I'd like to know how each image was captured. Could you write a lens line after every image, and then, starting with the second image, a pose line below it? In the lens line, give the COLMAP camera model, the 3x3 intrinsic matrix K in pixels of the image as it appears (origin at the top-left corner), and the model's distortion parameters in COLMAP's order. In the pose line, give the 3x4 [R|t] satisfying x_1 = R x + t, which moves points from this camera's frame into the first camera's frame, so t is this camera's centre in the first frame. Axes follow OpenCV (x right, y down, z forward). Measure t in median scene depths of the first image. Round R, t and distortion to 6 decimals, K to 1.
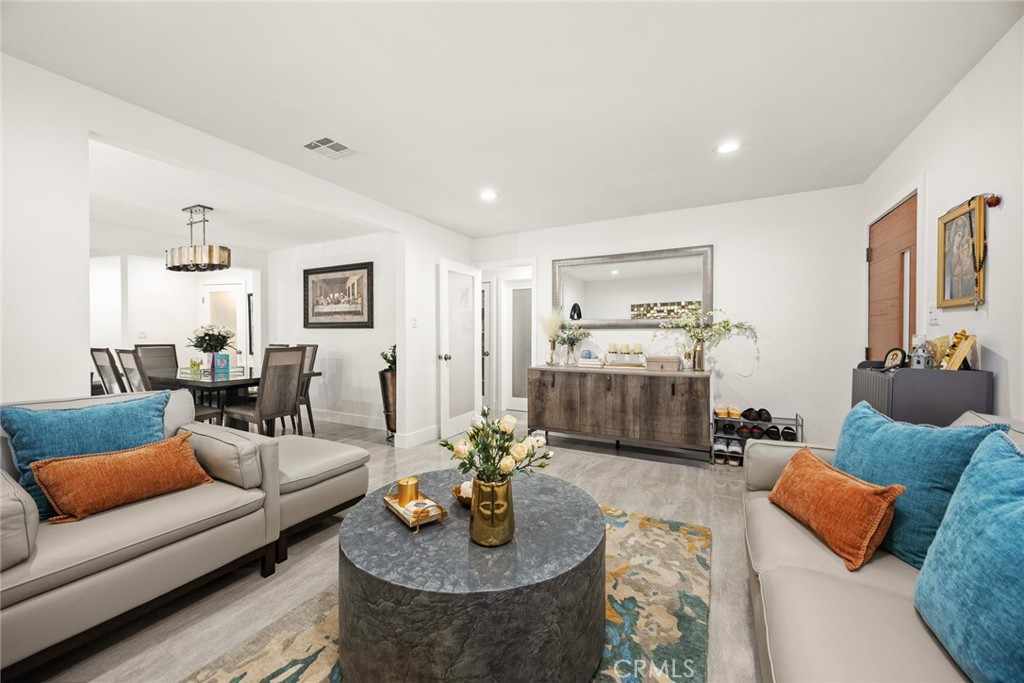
lens RADIAL K [[391.3, 0, 498.3], [0, 391.3, 344.6], [0, 0, 1]] dist [0.001581, 0.000100]
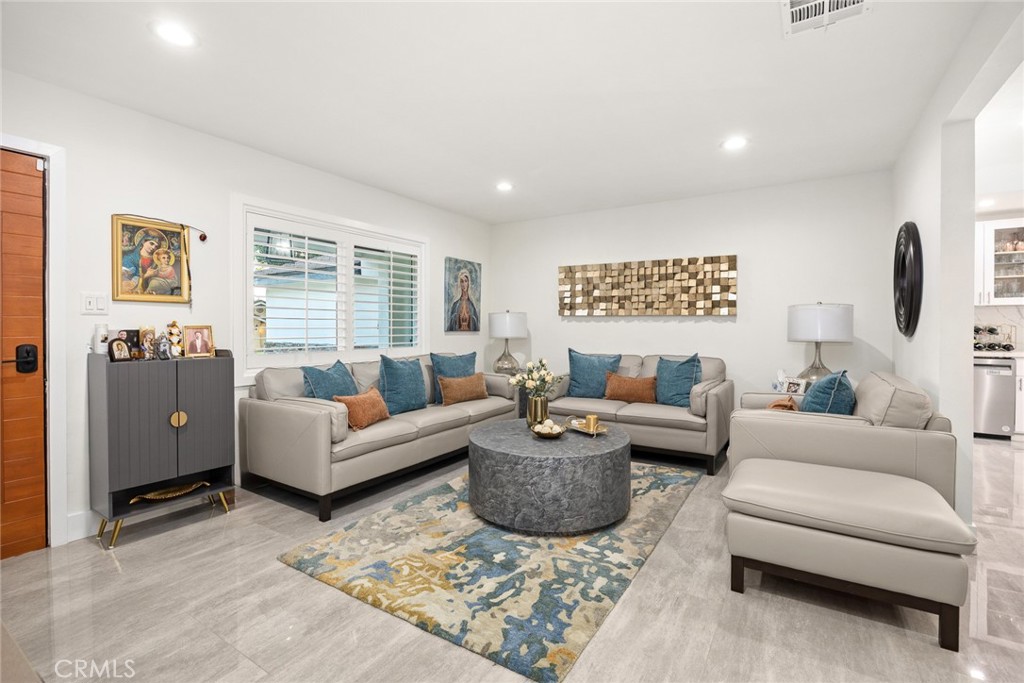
lens RADIAL K [[458.0, 0, 508.1], [0, 458.0, 328.5], [0, 0, 1]] dist [-0.015884, 0.000073]
pose [[-0.998152, 0.004132, 0.060621, -0.003932], [0.005972, 0.999526, 0.030212, -0.023944], [-0.060467, 0.030518, -0.997704, 1.149863]]
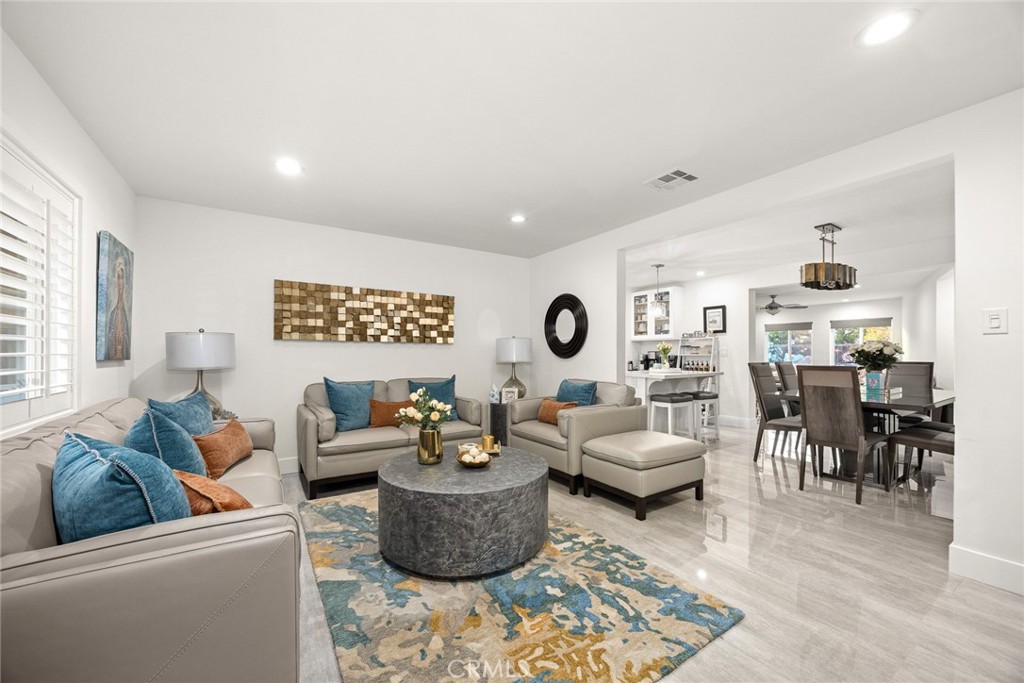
lens RADIAL K [[397.2, 0, 513.5], [0, 397.2, 352.2], [0, 0, 1]] dist [-0.000205, -0.000021]
pose [[-0.467517, 0.003734, -0.883976, 0.494959], [-0.022518, 0.999616, 0.016132, -0.017052], [0.883697, 0.027447, -0.467254, 0.760071]]
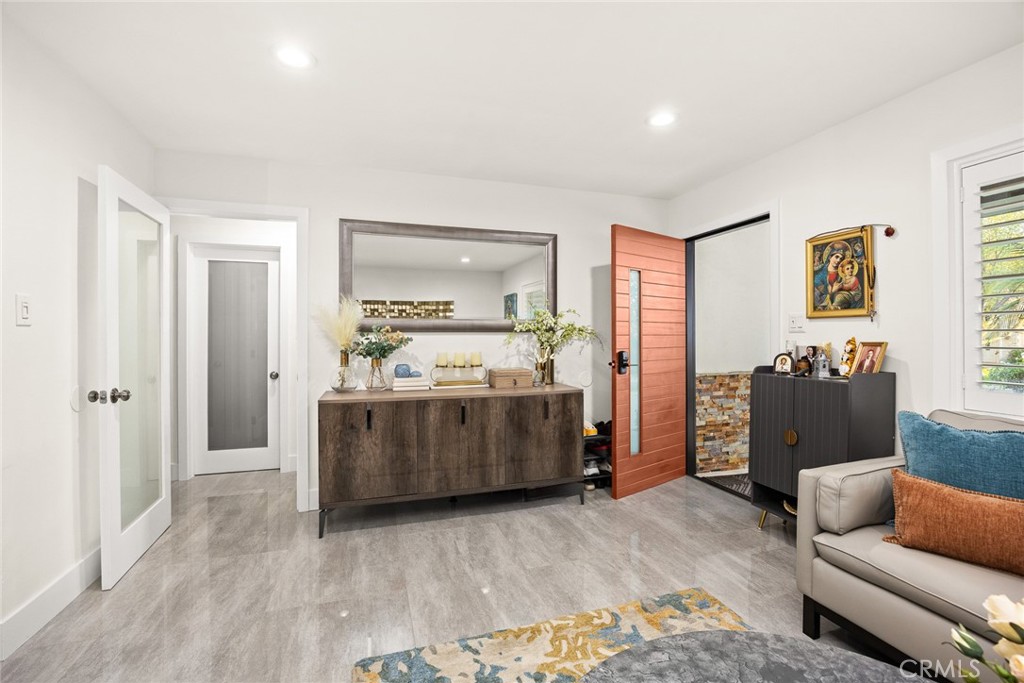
lens RADIAL K [[444.5, 0, 512.0], [0, 444.5, 341.5], [0, 0, 1]] dist [-0.016241, -0.000228]
pose [[0.676067, -0.005950, 0.736816, -0.218790], [0.019636, 0.999758, -0.009943, -0.014764], [-0.736579, 0.021190, 0.676020, 0.399043]]
